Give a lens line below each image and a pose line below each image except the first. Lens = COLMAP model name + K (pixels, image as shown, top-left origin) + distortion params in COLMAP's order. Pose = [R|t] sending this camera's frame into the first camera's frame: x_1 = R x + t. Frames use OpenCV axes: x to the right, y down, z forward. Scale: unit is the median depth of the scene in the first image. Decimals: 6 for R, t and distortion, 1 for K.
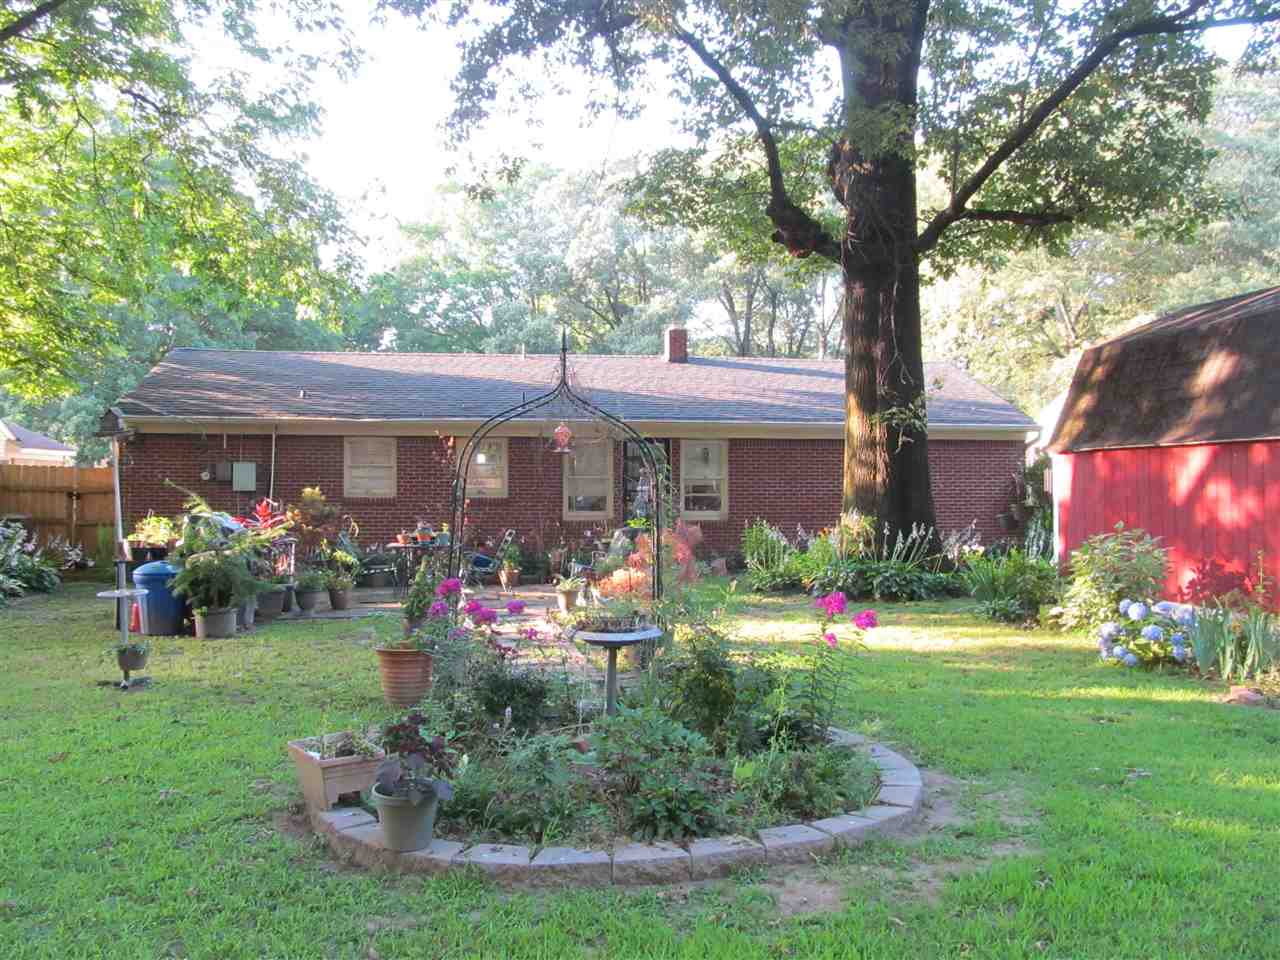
lens RADIAL K [[1070.2, 0, 641.8], [0, 1070.2, 481.5], [0, 0, 1]] dist [-0.065454, 0.038810]
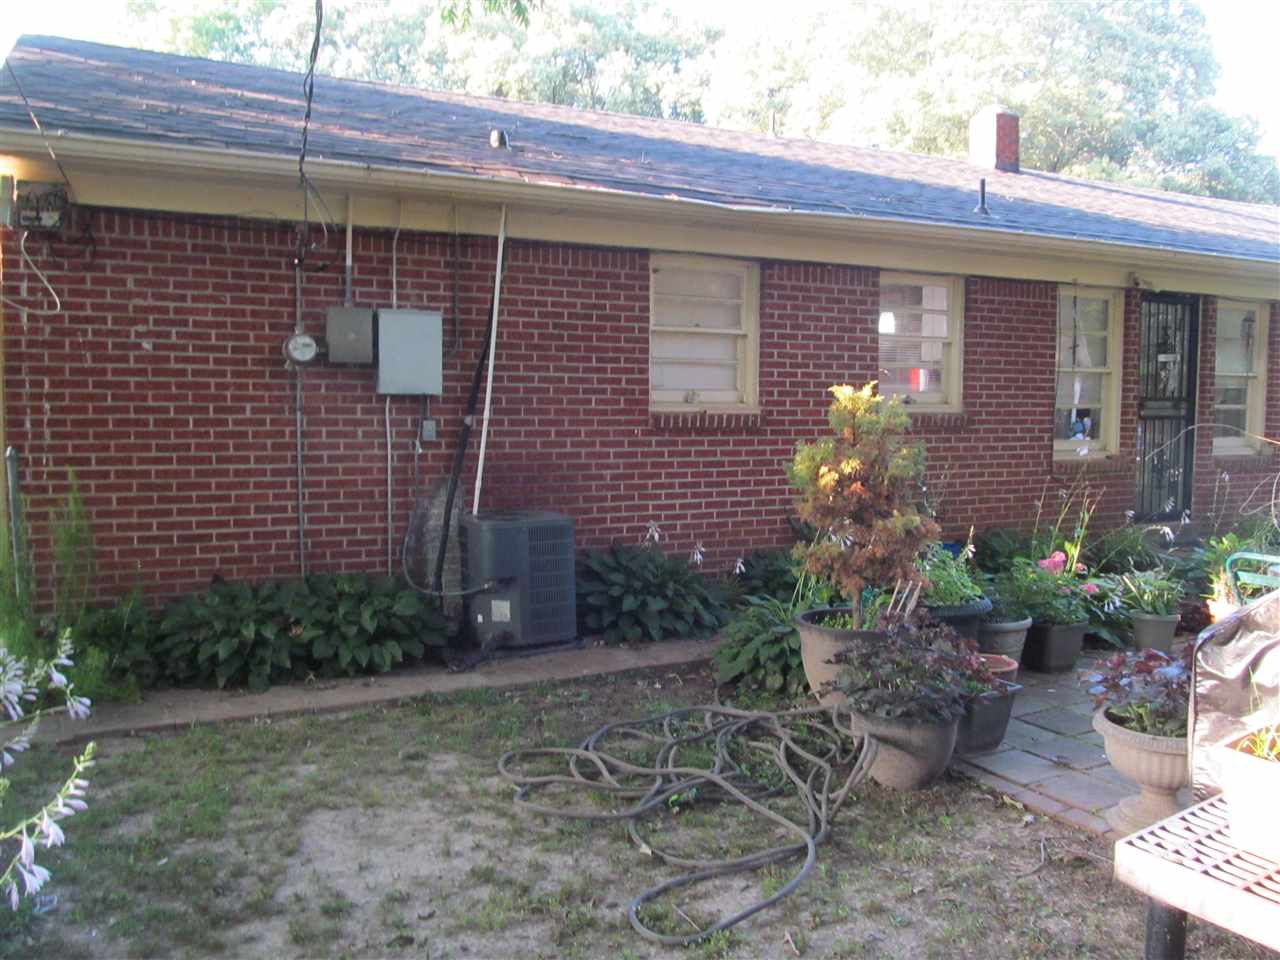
lens RADIAL K [[1070.2, 0, 646.3], [0, 1070.2, 474.7], [0, 0, 1]] dist [-0.065454, 0.038810]
pose [[0.936860, -0.021003, 0.349074, -0.424783], [-0.008213, 0.996598, 0.082004, 0.006057], [-0.349609, -0.079693, 0.933500, 0.646301]]
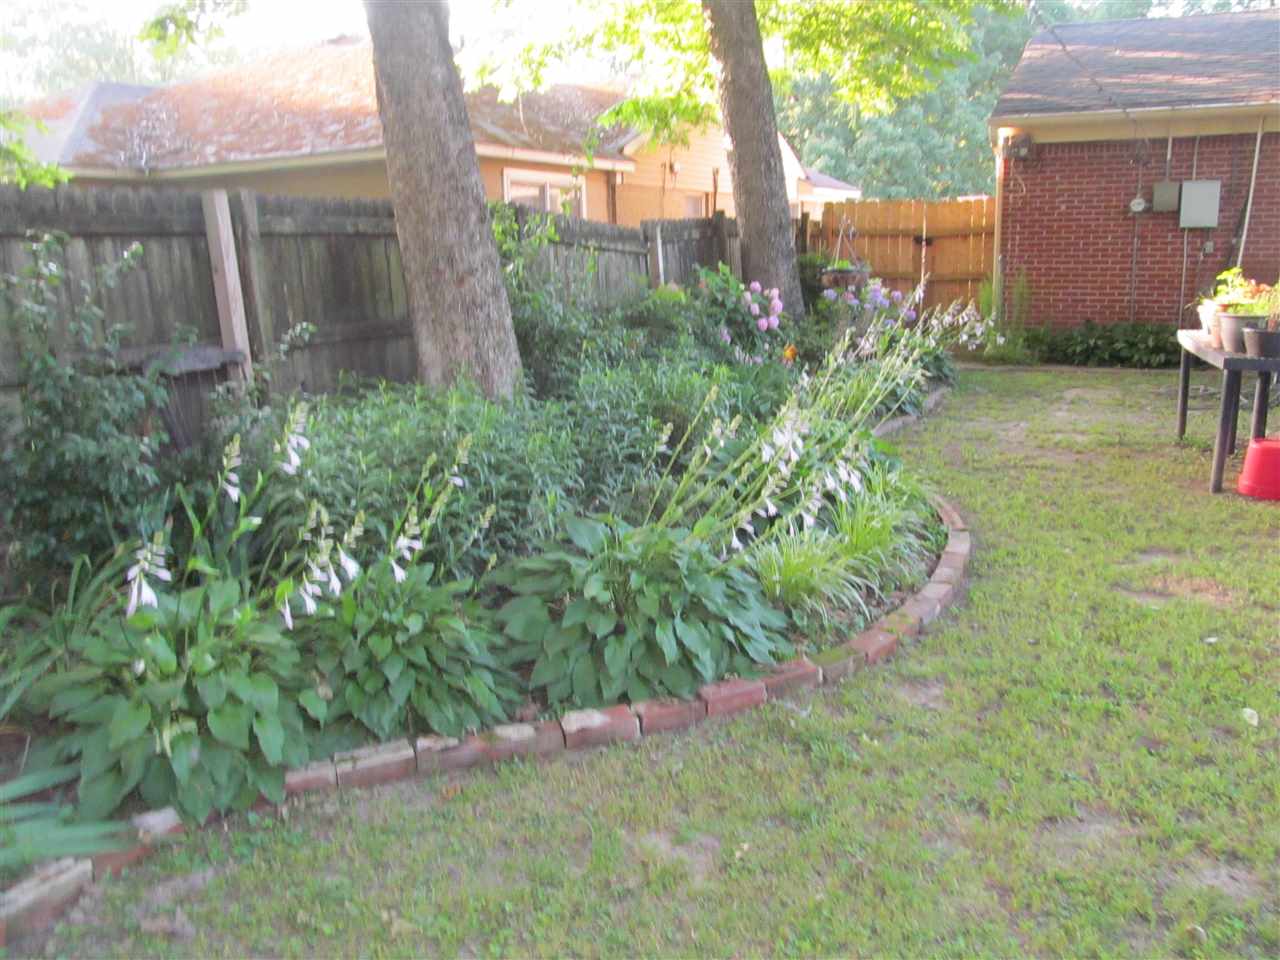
lens RADIAL K [[1070.2, 0, 645.8], [0, 1070.2, 485.1], [0, 0, 1]] dist [-0.065454, 0.038810]
pose [[0.838710, 0.092662, -0.536637, -0.299438], [0.030091, 0.976027, 0.215560, 0.014221], [0.543746, -0.196941, 0.815815, 0.269679]]
